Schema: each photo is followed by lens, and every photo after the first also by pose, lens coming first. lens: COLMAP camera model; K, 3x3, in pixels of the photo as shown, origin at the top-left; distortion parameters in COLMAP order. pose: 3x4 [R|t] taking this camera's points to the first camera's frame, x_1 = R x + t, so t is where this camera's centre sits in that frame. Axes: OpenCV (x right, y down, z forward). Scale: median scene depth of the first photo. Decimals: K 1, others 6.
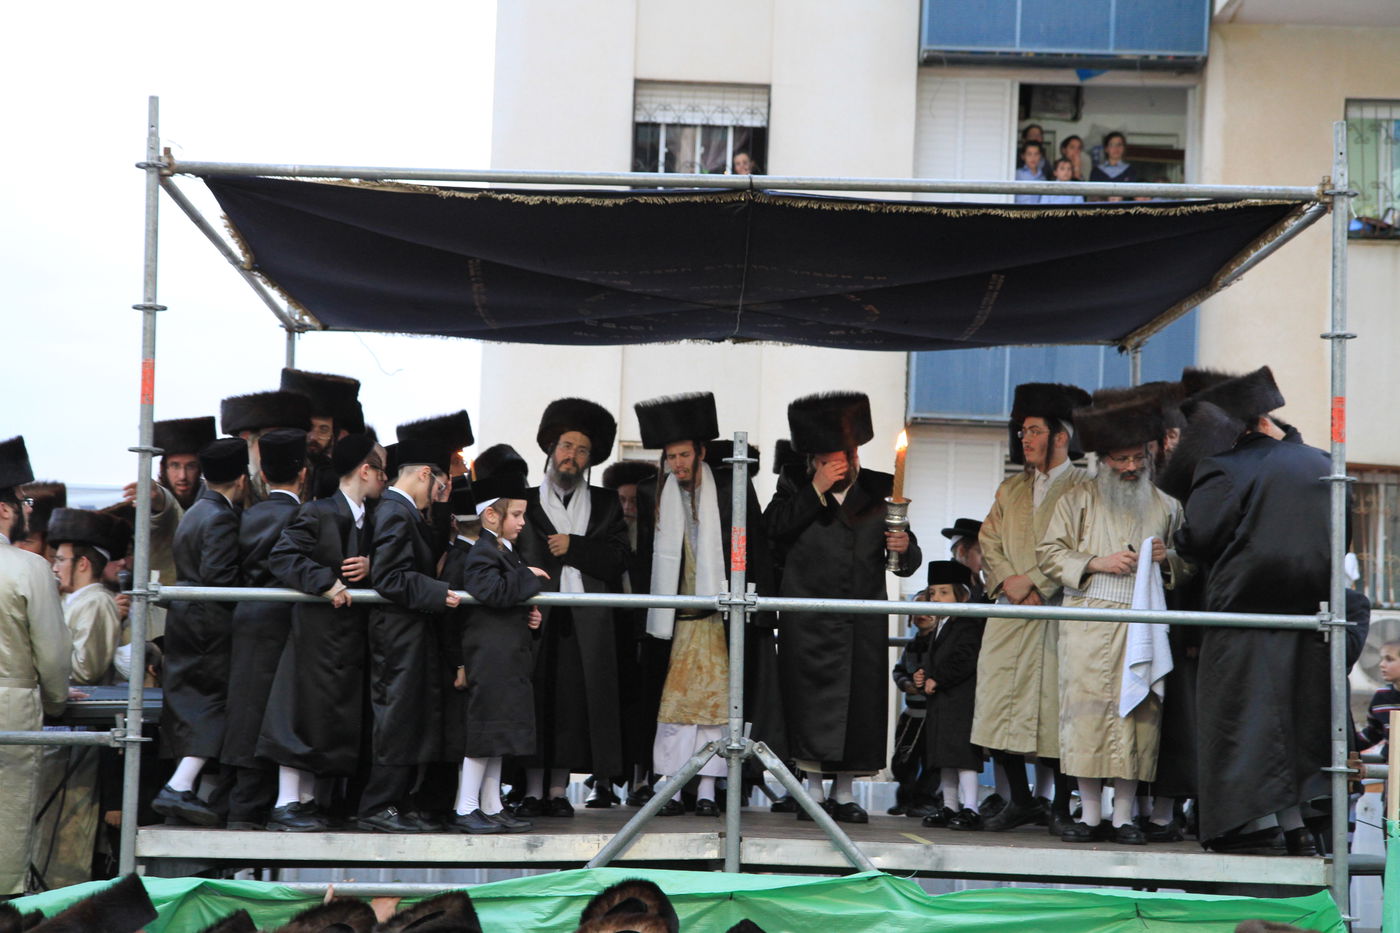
lens RADIAL K [[2920.0, 0, 700.0], [0, 2920.0, 466.5], [0, 0, 1]] dist [0.292583, 0.052712]
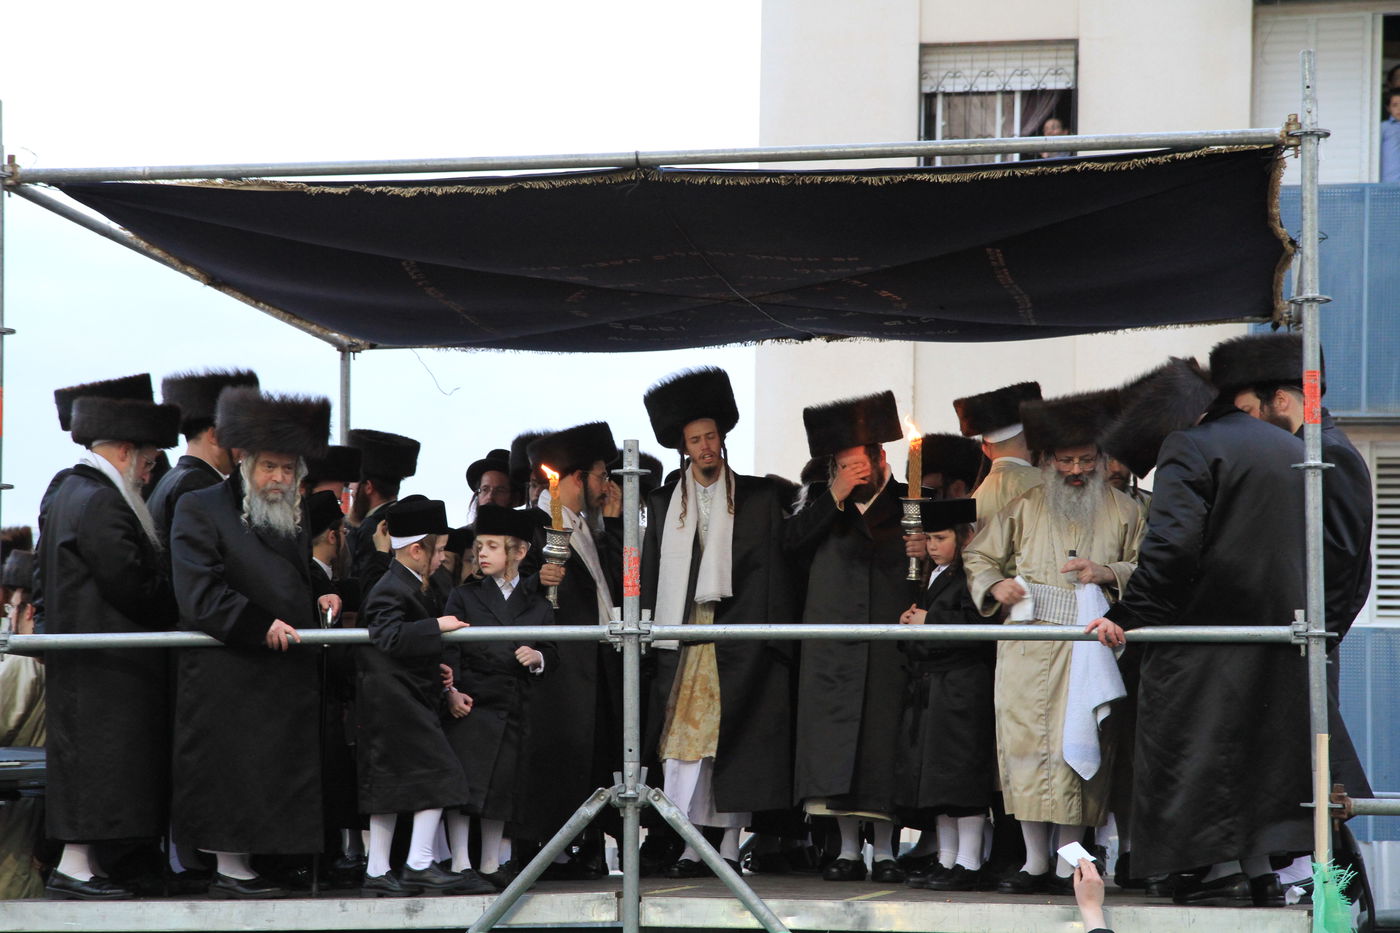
lens RADIAL K [[3381.6, 0, 700.0], [0, 3381.6, 466.5], [0, 0, 1]] dist [0.380558, 0.266158]
pose [[0.981799, -0.039917, -0.185683, 0.212458], [0.037926, 0.999179, -0.014264, 0.011073], [0.186100, 0.006962, 0.982506, -0.007091]]
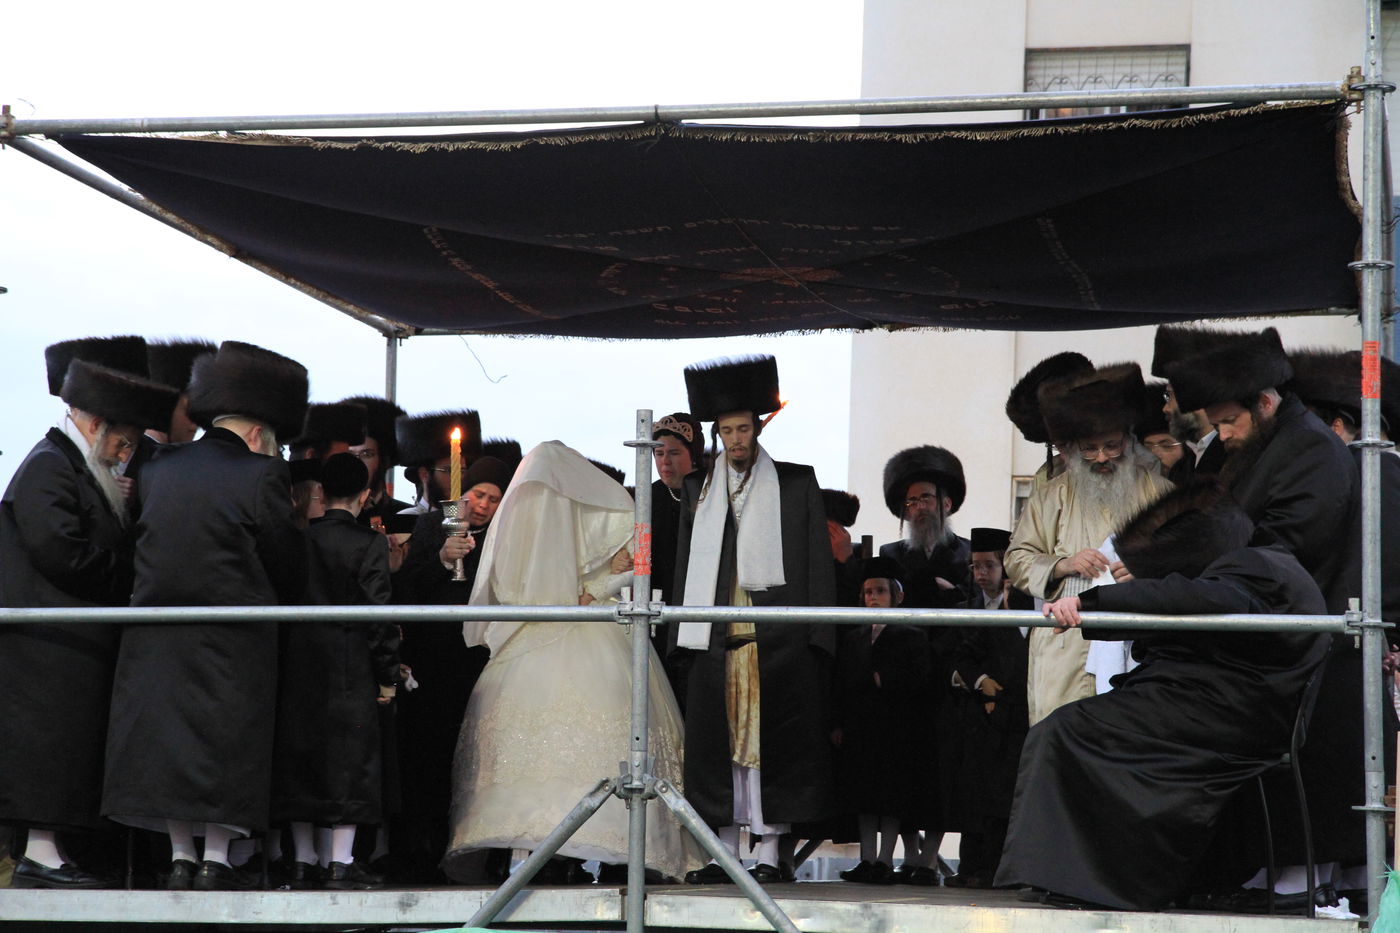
lens RADIAL K [[3381.6, 0, 700.0], [0, 3381.6, 466.5], [0, 0, 1]] dist [0.380558, 0.266158]
pose [[0.973275, -0.028801, -0.227831, 0.235786], [0.022875, 0.999329, -0.028610, 0.030707], [0.228502, 0.022634, 0.973280, 0.055803]]
